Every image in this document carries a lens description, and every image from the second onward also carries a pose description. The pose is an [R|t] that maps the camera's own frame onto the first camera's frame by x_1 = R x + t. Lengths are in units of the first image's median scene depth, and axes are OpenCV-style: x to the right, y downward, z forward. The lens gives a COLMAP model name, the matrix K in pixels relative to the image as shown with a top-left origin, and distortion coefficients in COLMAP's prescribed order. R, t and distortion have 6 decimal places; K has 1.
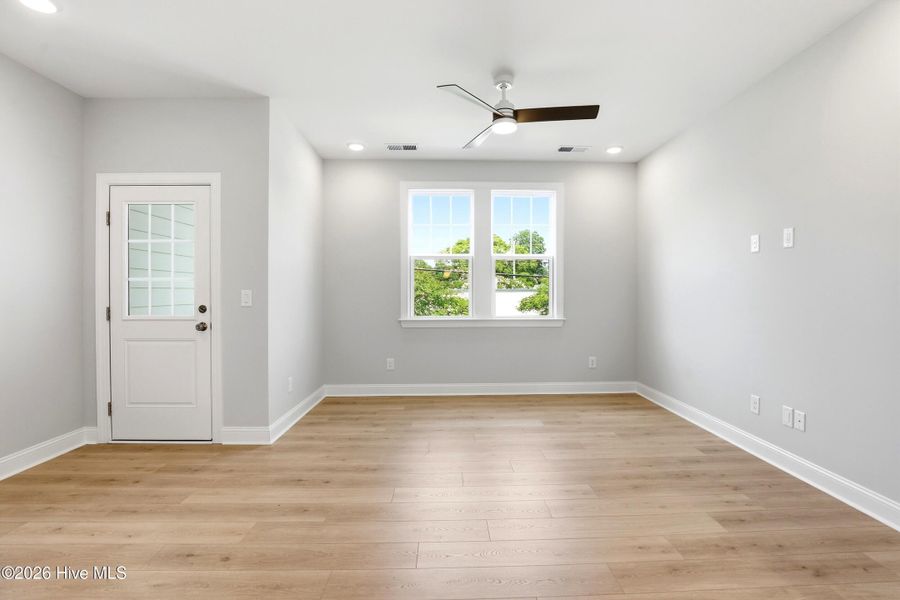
lens RADIAL K [[421.9, 0, 454.5], [0, 421.9, 296.1], [0, 0, 1]] dist [-0.021817, 0.000177]
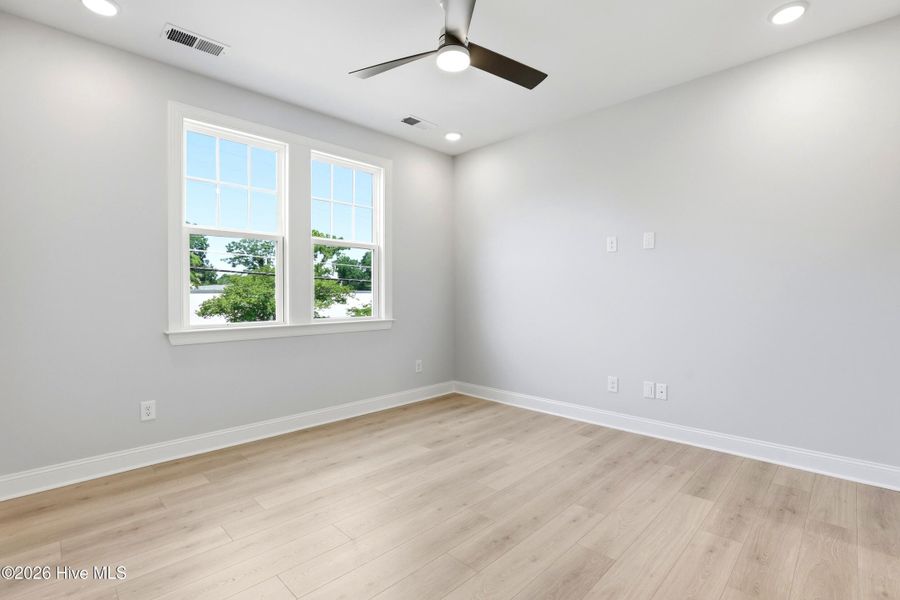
lens RADIAL K [[421.9, 0, 454.5], [0, 421.9, 296.1], [0, 0, 1]] dist [-0.021817, 0.000177]
pose [[0.710756, -0.001972, 0.703436, -0.314190], [0.007681, 0.999958, -0.004958, 0.014440], [-0.703397, 0.008927, 0.710741, 0.372536]]
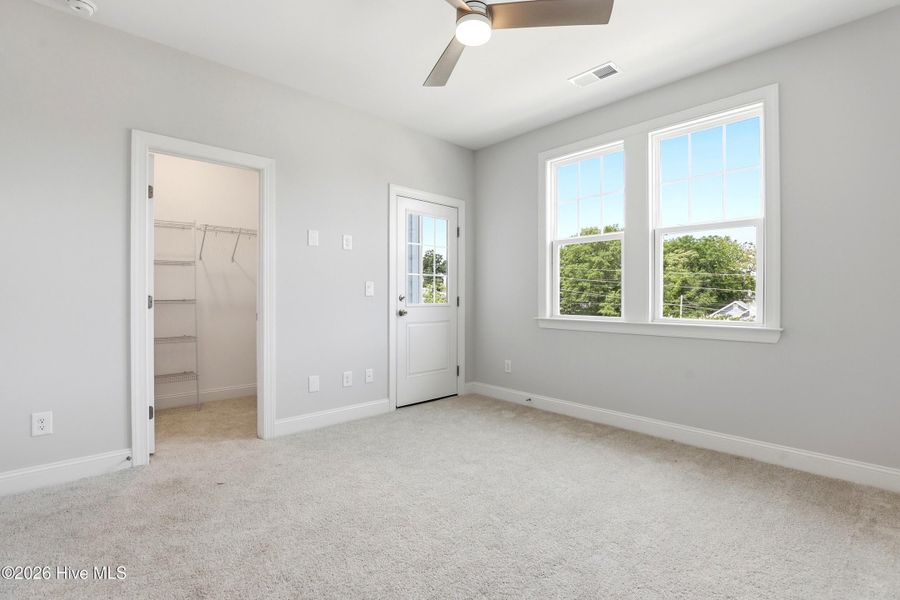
lens RADIAL K [[430.1, 0, 465.9], [0, 430.1, 296.0], [0, 0, 1]] dist [-0.001825, -0.000203]
pose [[0.674283, 0.003345, -0.738466, 0.499020], [-0.002468, 0.999994, 0.002276, 0.012281], [0.738469, 0.000288, 0.674287, 0.390459]]
